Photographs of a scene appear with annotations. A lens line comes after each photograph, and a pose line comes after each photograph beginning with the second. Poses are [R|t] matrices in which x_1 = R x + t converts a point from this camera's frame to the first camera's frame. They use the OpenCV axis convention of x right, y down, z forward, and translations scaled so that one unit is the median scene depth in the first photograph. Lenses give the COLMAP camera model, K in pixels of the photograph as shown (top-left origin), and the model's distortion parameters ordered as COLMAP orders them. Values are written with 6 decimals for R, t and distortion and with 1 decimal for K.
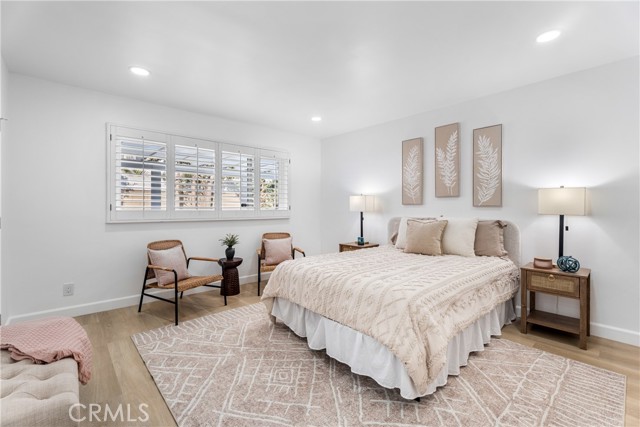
lens RADIAL K [[287.2, 0, 319.7], [0, 287.2, 209.7], [0, 0, 1]] dist [-0.000005, 0.000762]
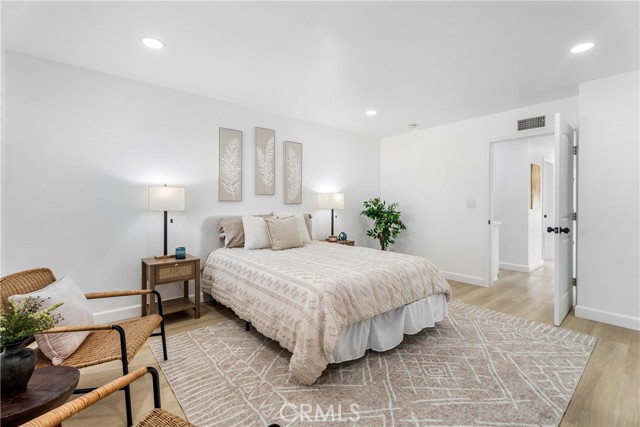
lens RADIAL K [[287.2, 0, 319.7], [0, 287.2, 210.2], [0, 0, 1]] dist [-0.000005, 0.000762]
pose [[0.029660, -0.019440, 0.999371, -0.652048], [0.007704, 0.999786, 0.019219, -0.006539], [-0.999530, 0.007129, 0.029803, 0.784111]]
